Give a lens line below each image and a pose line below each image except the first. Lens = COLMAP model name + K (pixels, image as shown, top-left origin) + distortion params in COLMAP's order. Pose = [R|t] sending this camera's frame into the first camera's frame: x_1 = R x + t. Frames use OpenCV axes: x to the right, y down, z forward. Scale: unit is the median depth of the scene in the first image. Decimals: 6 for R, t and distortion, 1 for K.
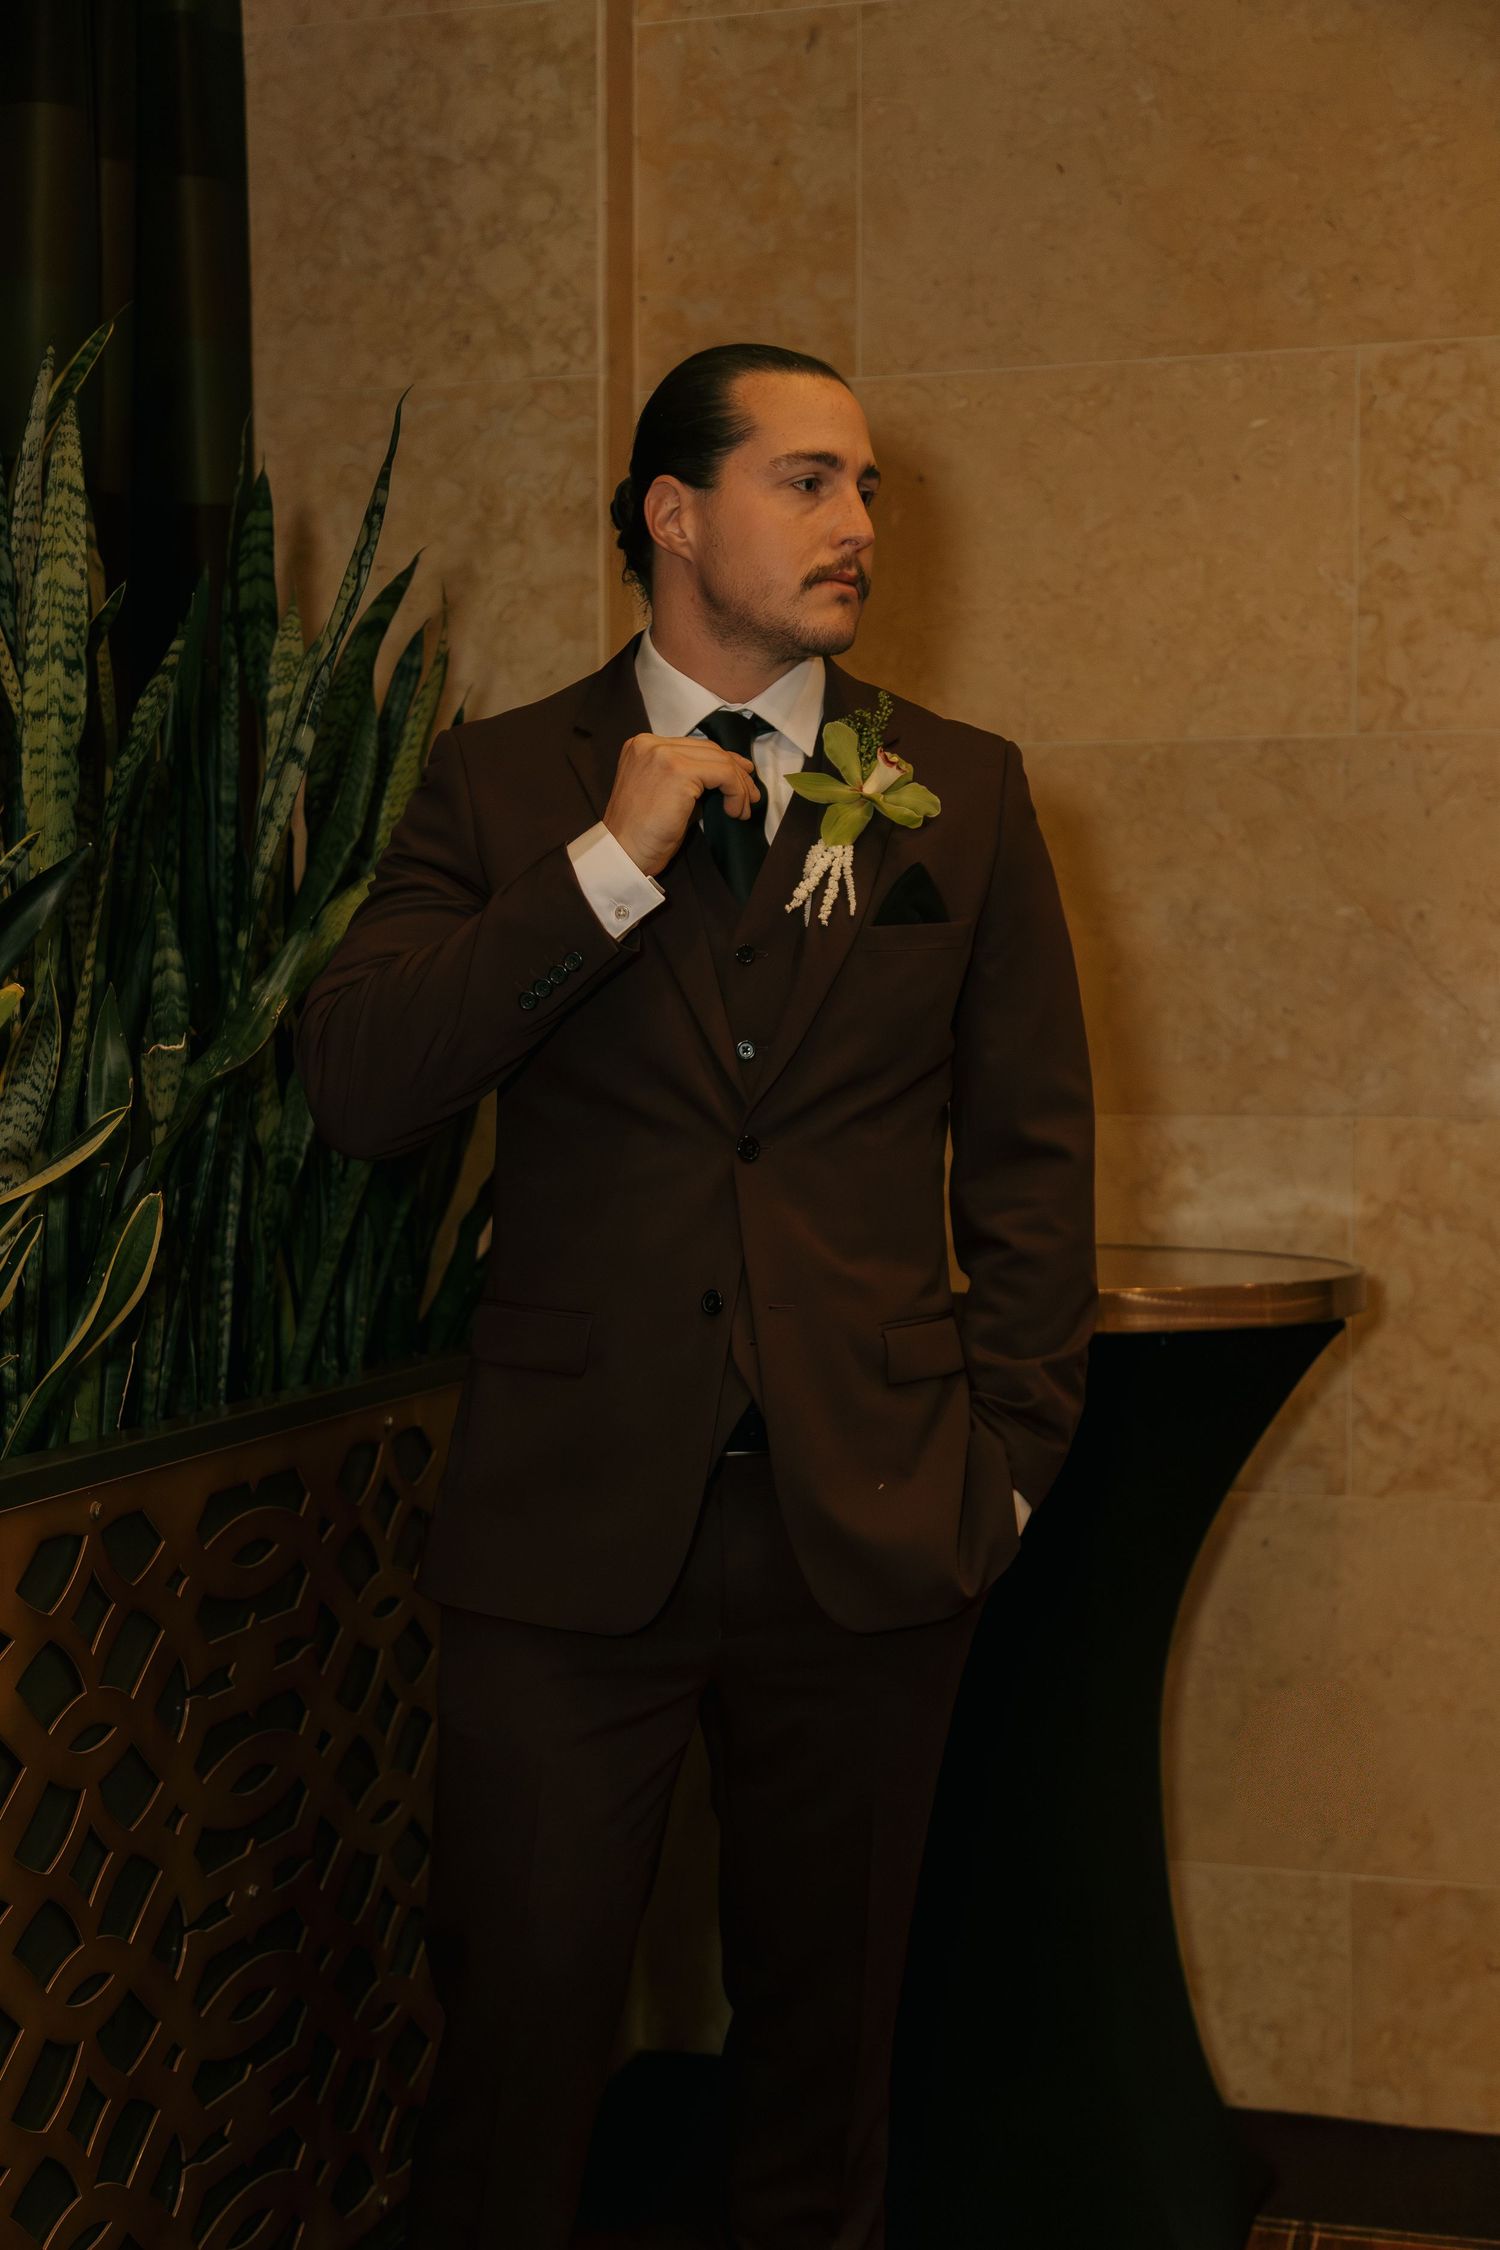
lens RADIAL K [[2864.0, 0, 722.7], [0, 2864.0, 1148.0], [0, 0, 1]] dist [0.001599, 0.000000]
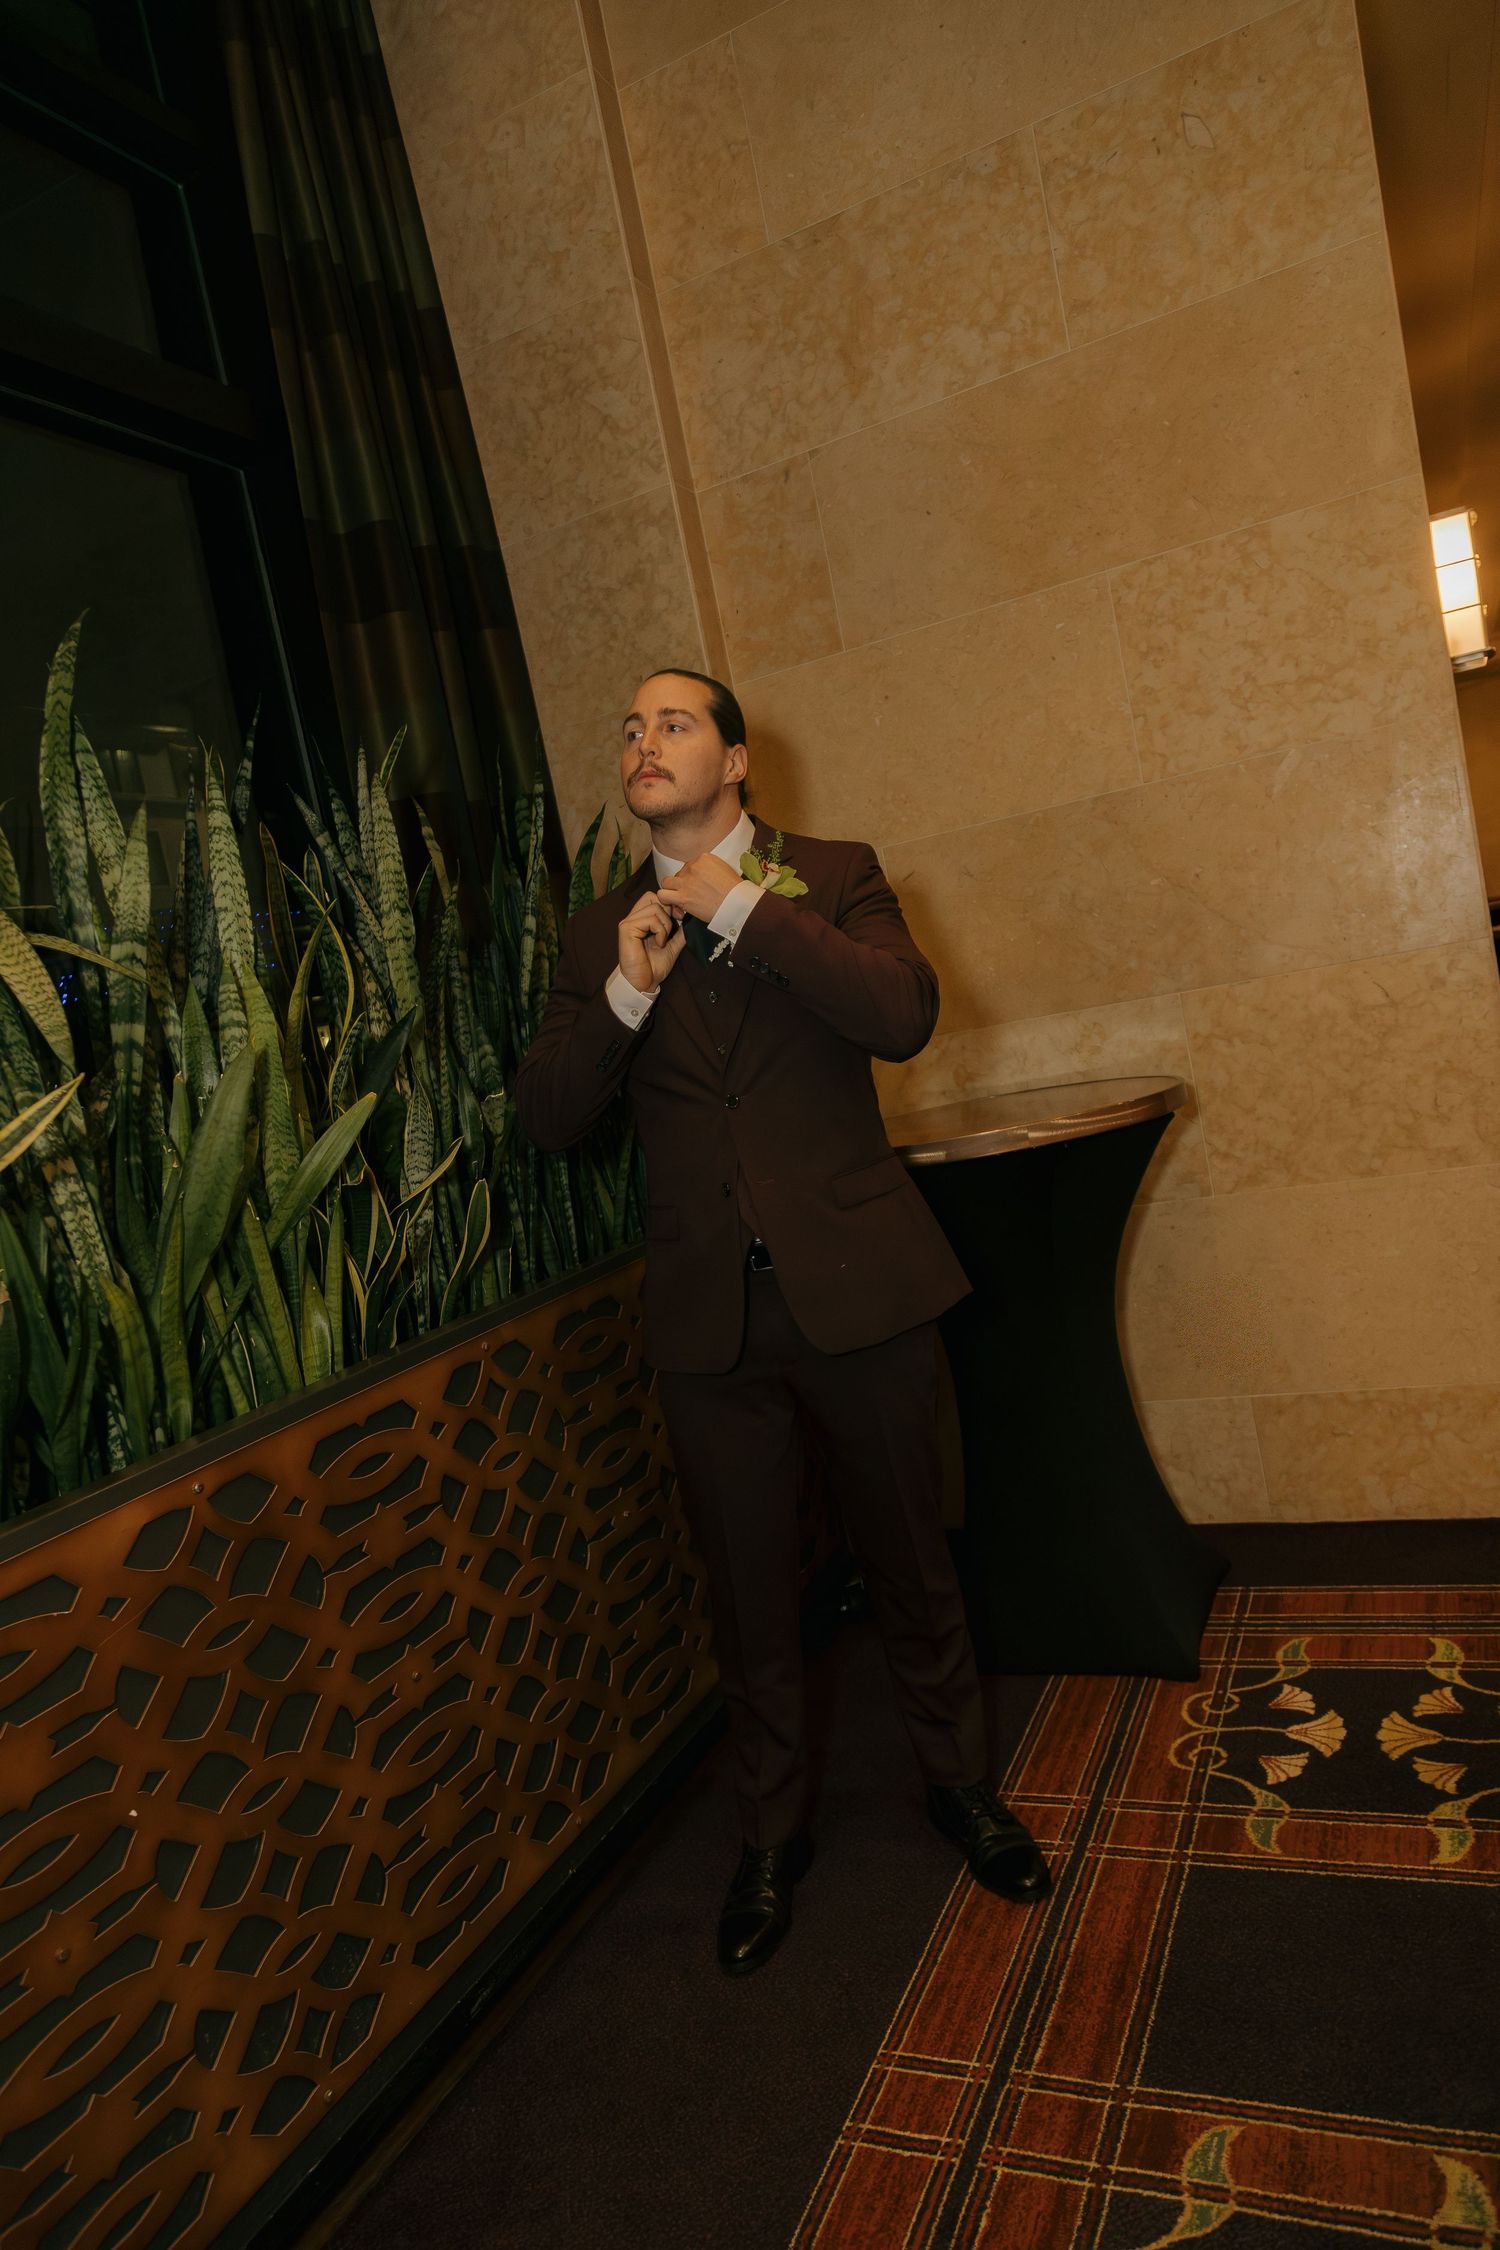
lens RADIAL K [[1402.4, 0, 733.0], [0, 1402.4, 1135.0], [0, 0, 1]] dist [-0.013846, 0.009922]
pose [[0.969655, -0.177512, -0.168101, 0.078235], [0.187427, 0.981249, 0.044951, -0.014941], [0.156970, -0.075093, 0.984744, 0.069774]]
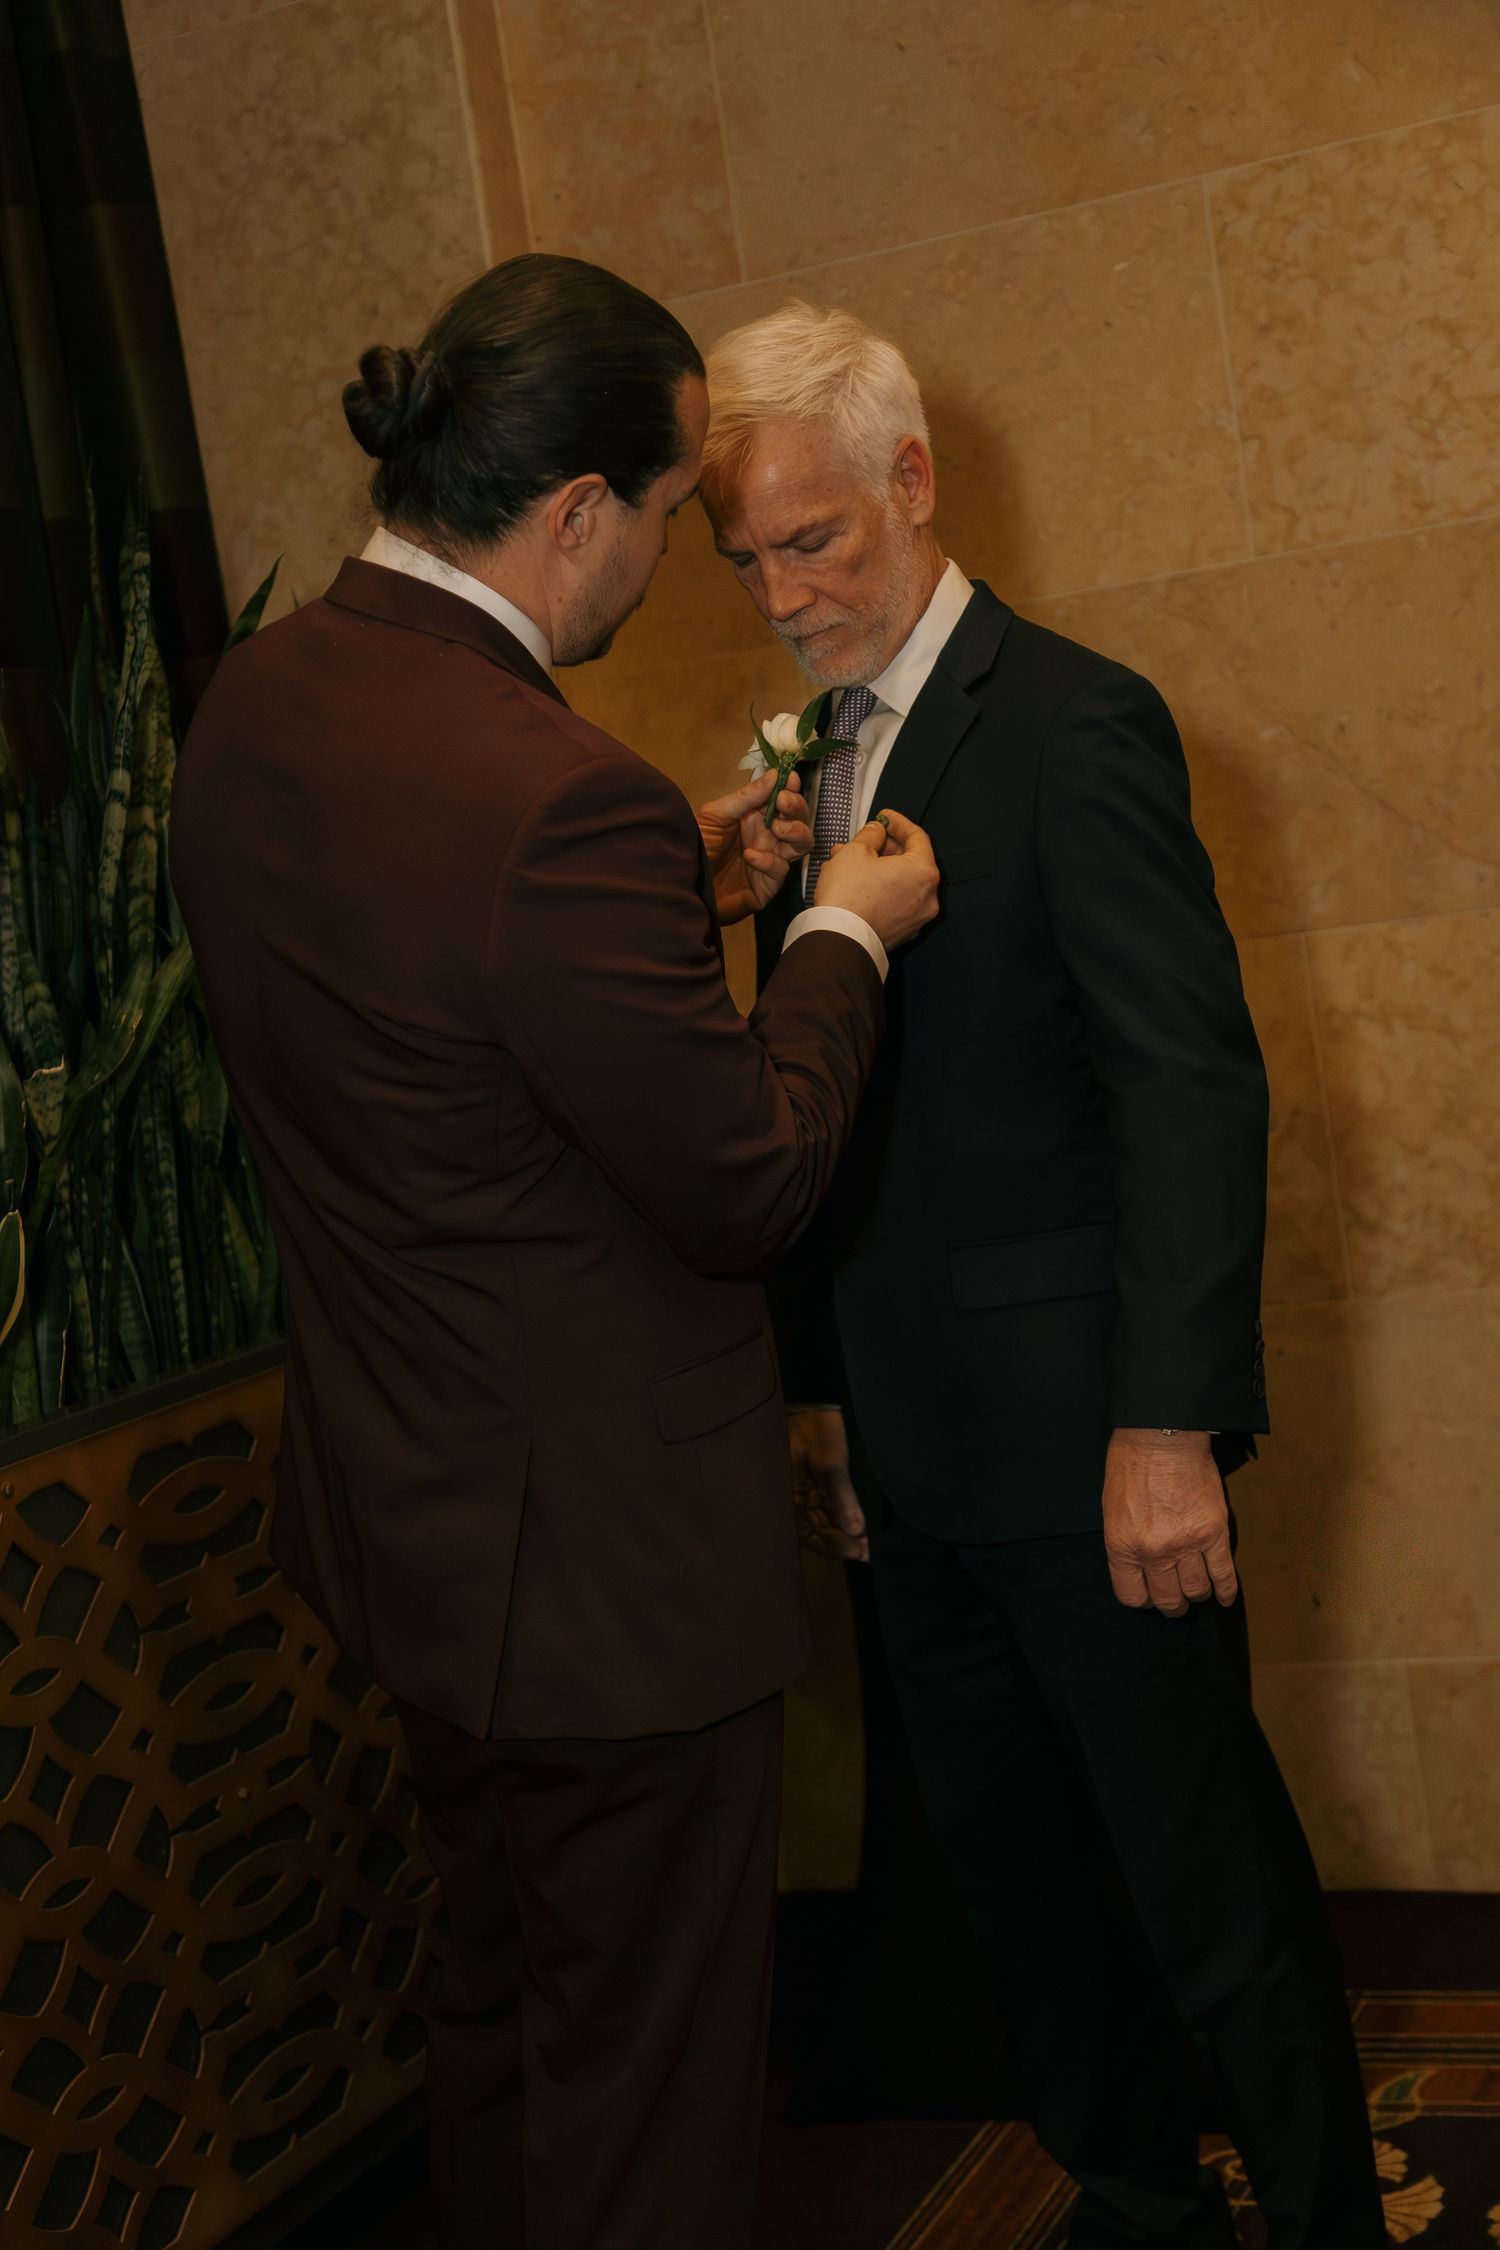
lens RADIAL K [[2987.3, 0, 708.0], [0, 2987.3, 1156.5], [0, 0, 1]] dist [-0.003495, 0.000000]
pose [[0.980148, -0.133050, -0.146998, 0.157588], [0.142109, 0.988436, 0.052899, -0.018611], [0.138260, -0.072739, 0.987721, -0.086714]]
